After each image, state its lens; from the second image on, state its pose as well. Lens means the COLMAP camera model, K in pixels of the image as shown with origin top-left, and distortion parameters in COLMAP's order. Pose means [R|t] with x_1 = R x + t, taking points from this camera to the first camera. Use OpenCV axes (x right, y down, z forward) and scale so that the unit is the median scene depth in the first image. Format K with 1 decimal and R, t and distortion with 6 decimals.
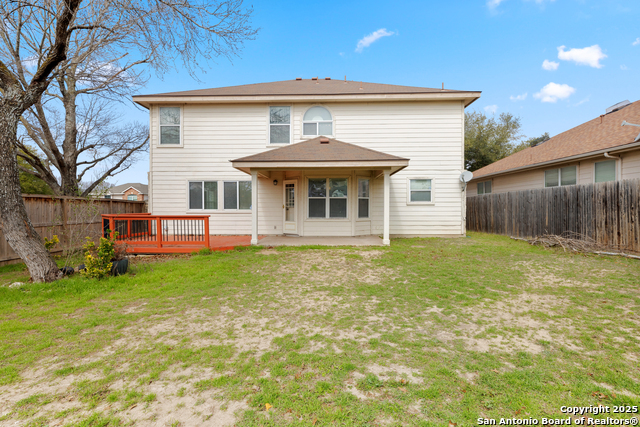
lens RADIAL K [[325.6, 0, 320.5], [0, 325.6, 209.0], [0, 0, 1]] dist [-0.002780, -0.000274]
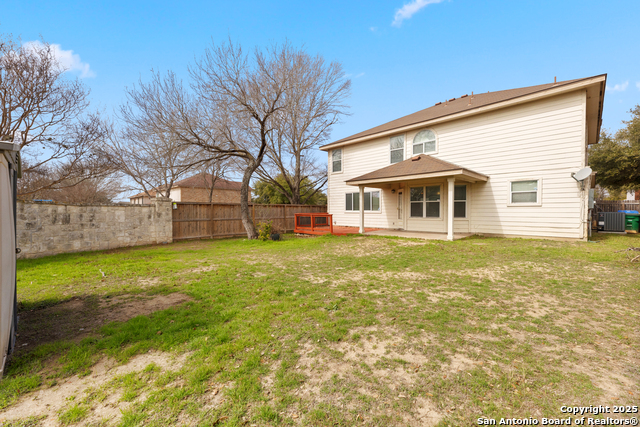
lens RADIAL K [[261.8, 0, 317.9], [0, 261.8, 214.3], [0, 0, 1]] dist [-0.004341, -0.000352]
pose [[0.710525, 0.009863, -0.703603, 0.428806], [0.001293, 0.999882, 0.015322, -0.000973], [0.703671, -0.011797, 0.710428, -0.028844]]
